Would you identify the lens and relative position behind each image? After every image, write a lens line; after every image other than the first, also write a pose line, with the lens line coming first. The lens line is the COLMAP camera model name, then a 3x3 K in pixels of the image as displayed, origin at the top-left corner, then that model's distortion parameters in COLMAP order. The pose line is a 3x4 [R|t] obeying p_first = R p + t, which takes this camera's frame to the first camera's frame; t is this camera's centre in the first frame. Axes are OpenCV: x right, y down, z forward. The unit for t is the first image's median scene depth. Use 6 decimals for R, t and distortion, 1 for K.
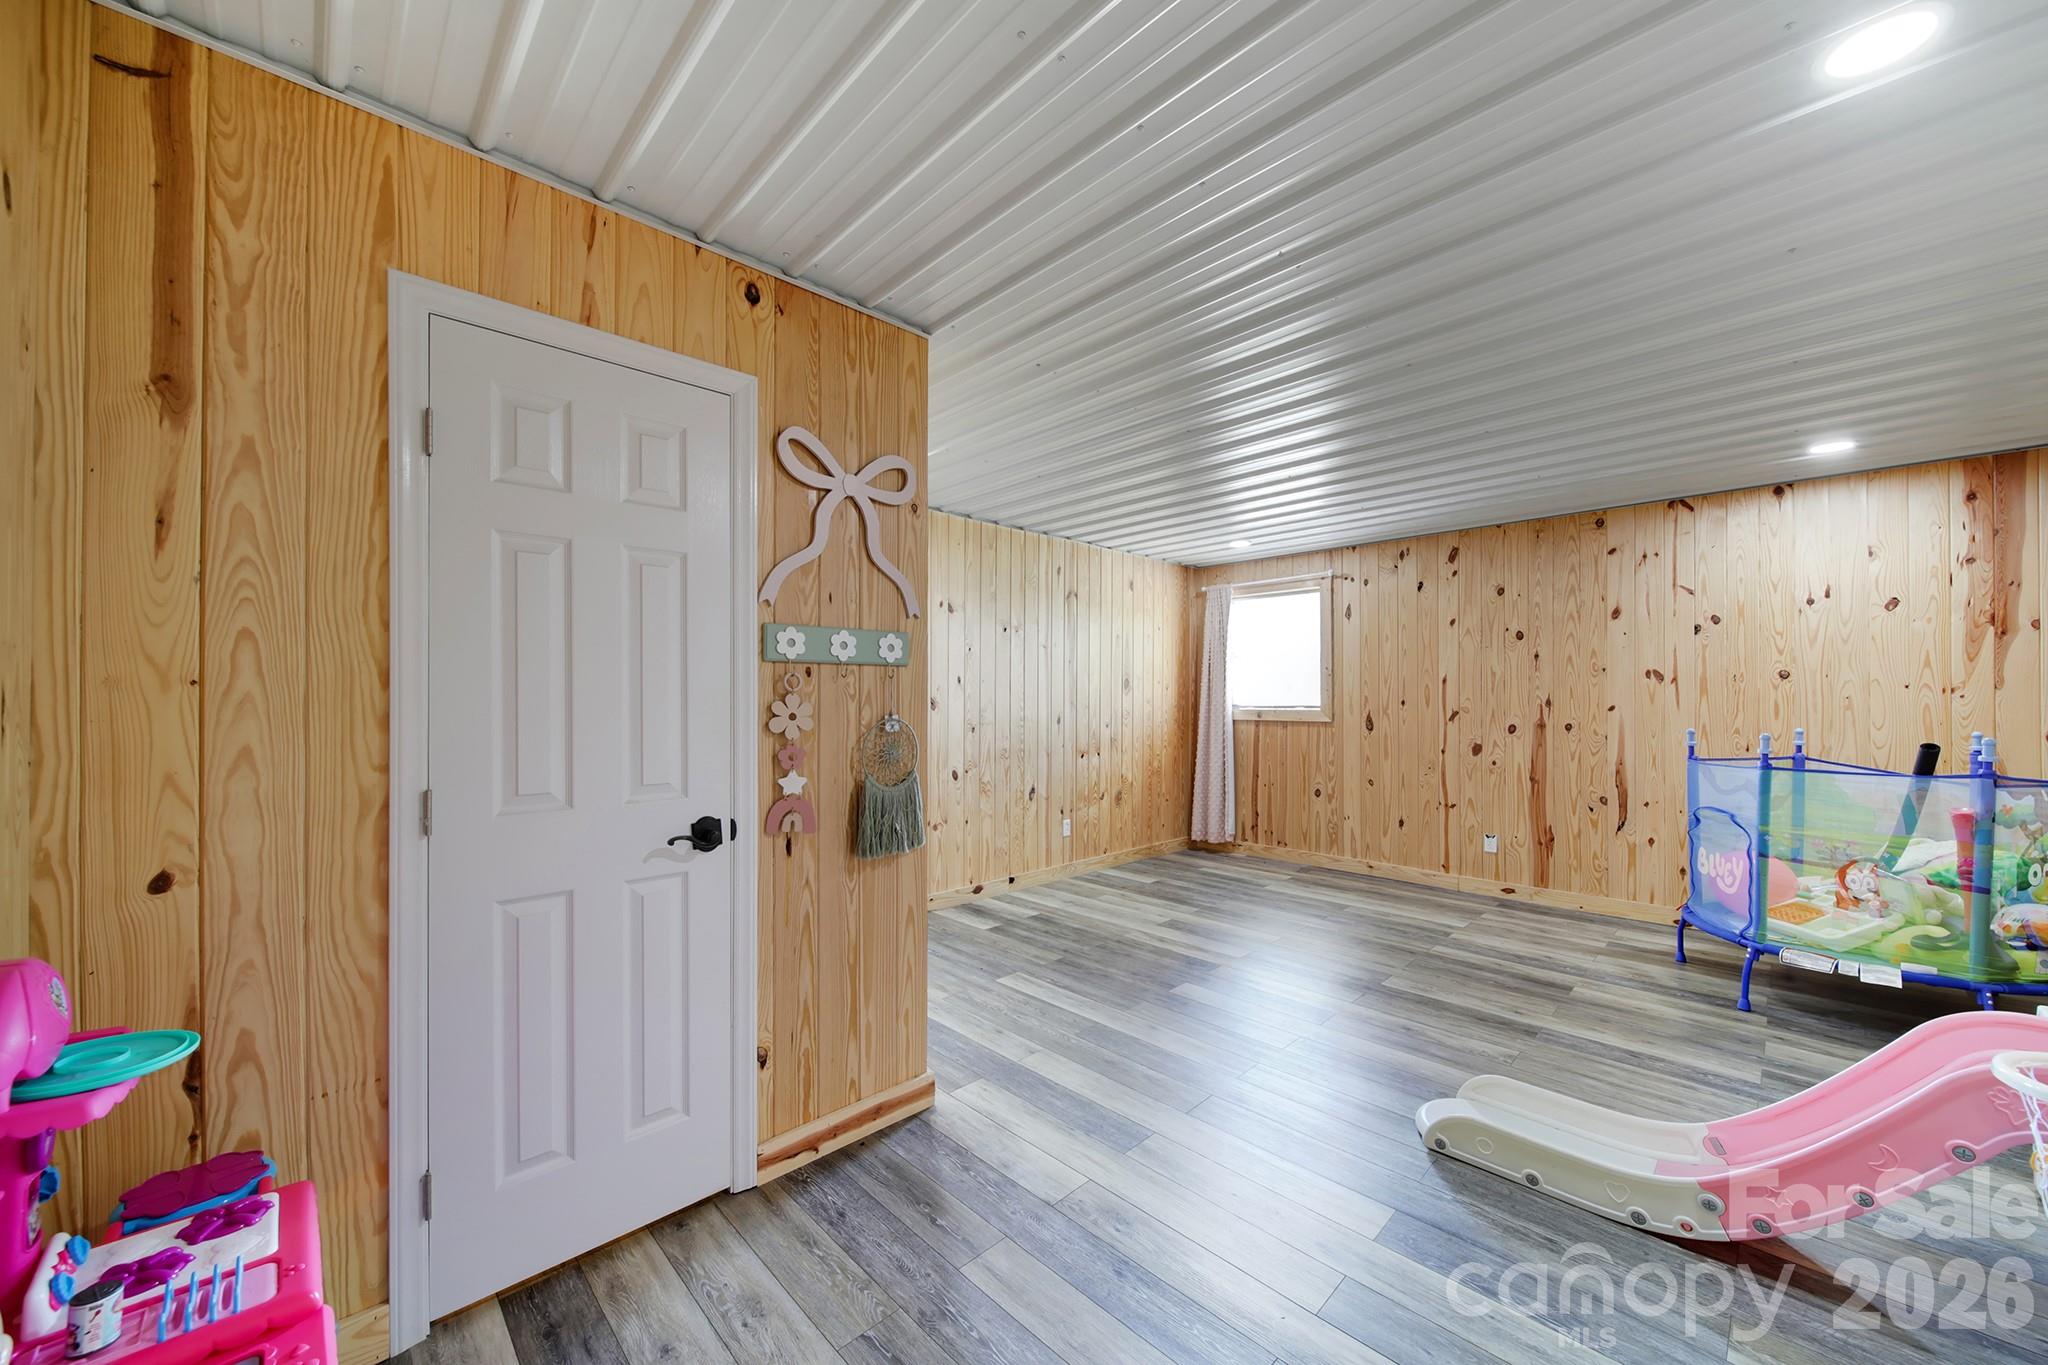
lens RADIAL K [[739.0, 0, 1018.5], [0, 739.0, 696.1], [0, 0, 1]] dist [-0.002088, 0.000021]
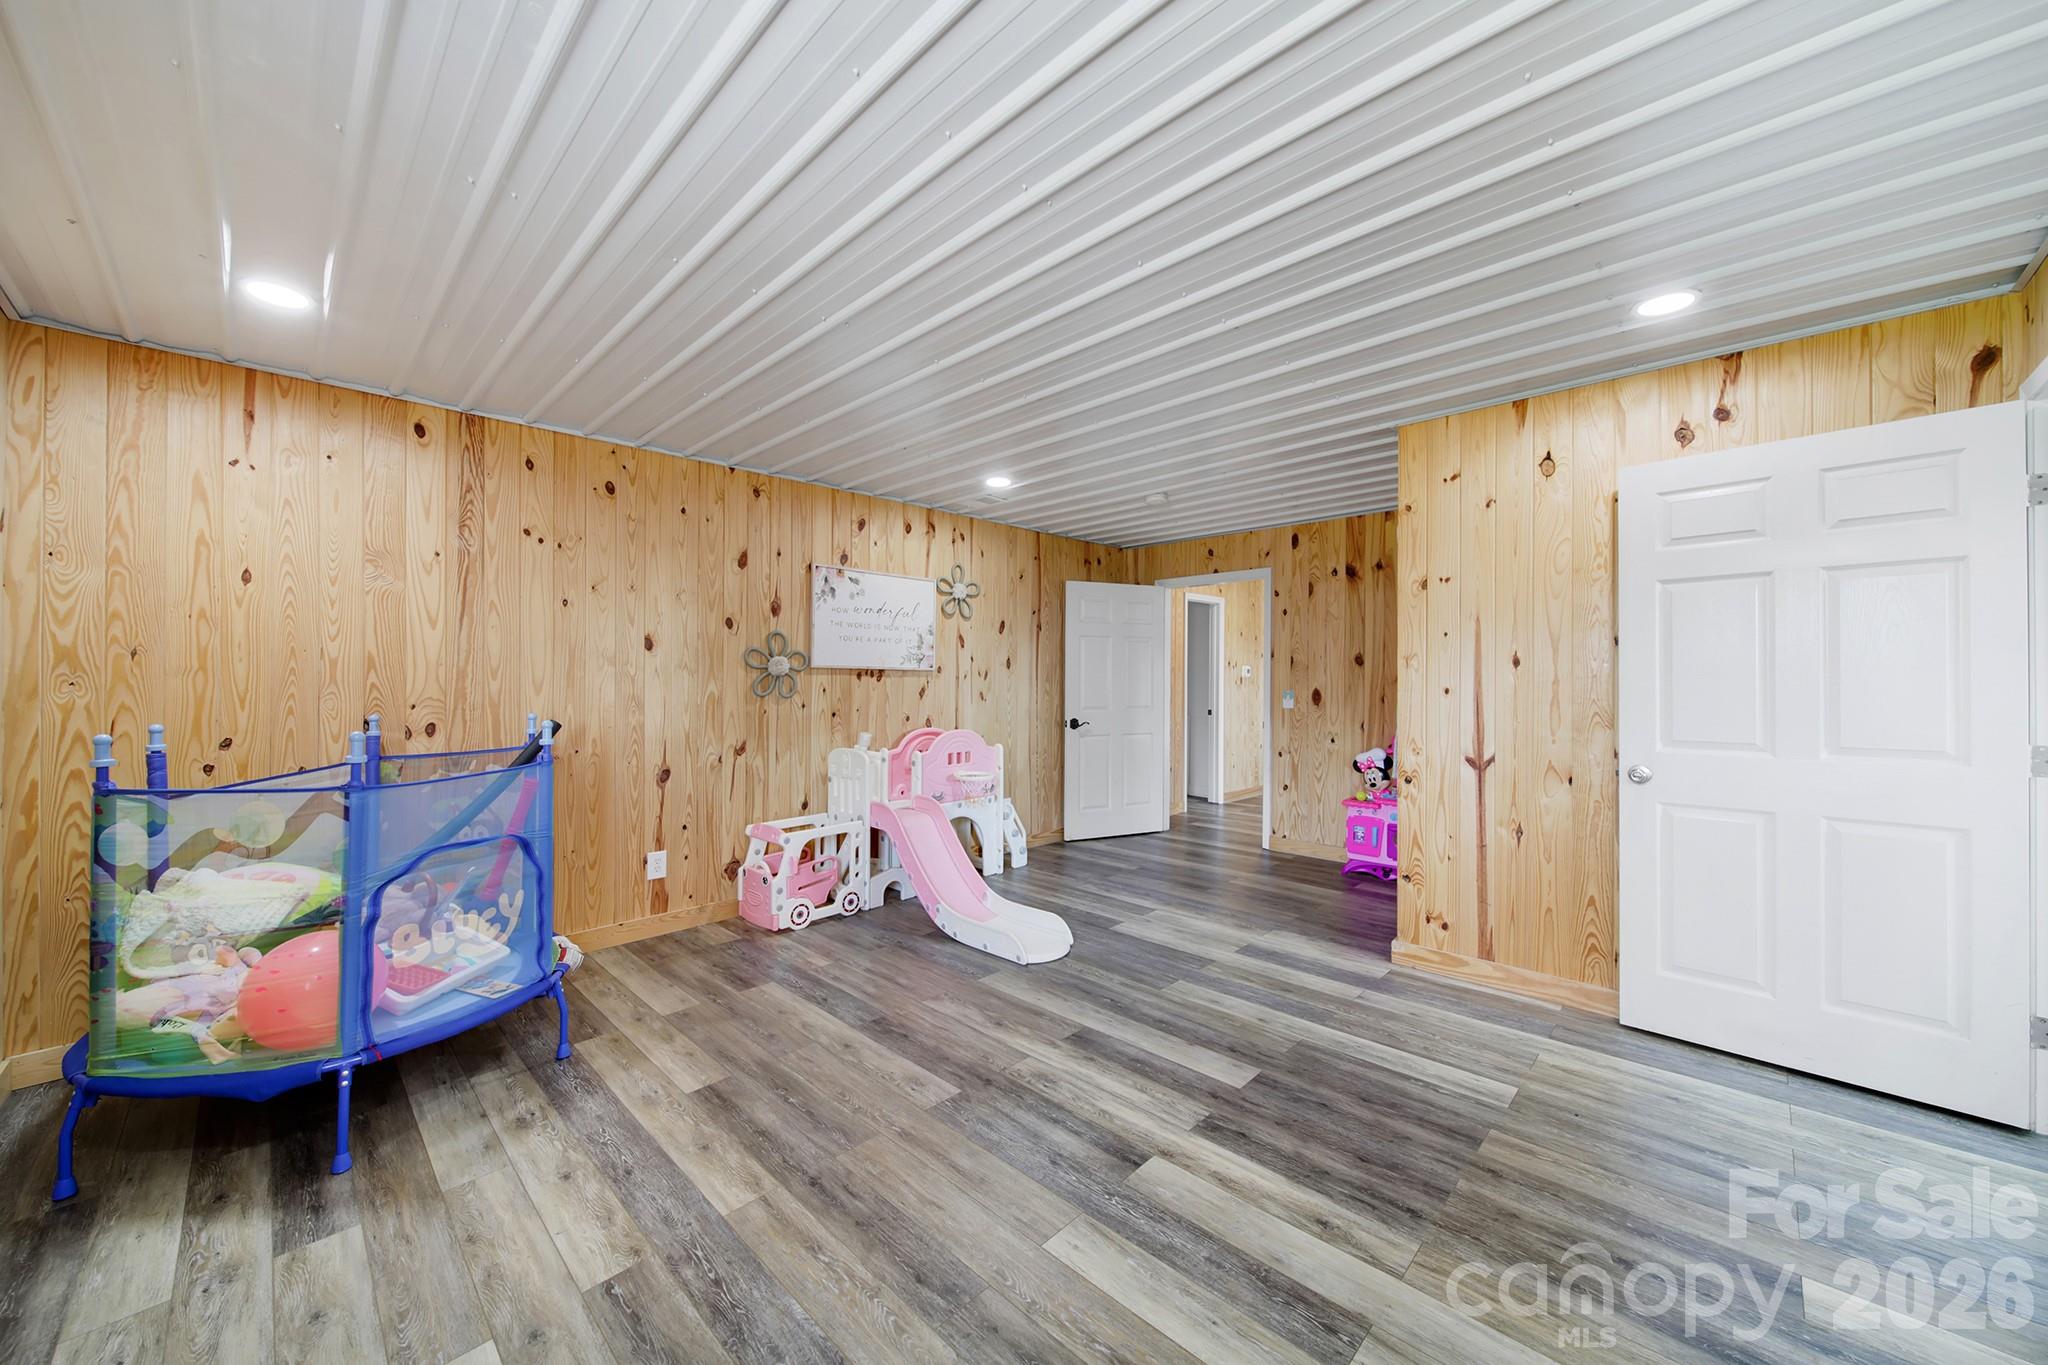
lens RADIAL K [[739.0, 0, 1027.5], [0, 739.0, 681.9], [0, 0, 1]] dist [-0.002088, 0.000021]
pose [[-0.998921, 0.003379, -0.046319, 0.446150], [0.003699, 0.999970, -0.006820, 0.011671], [0.046294, -0.006984, -0.998903, 1.644201]]
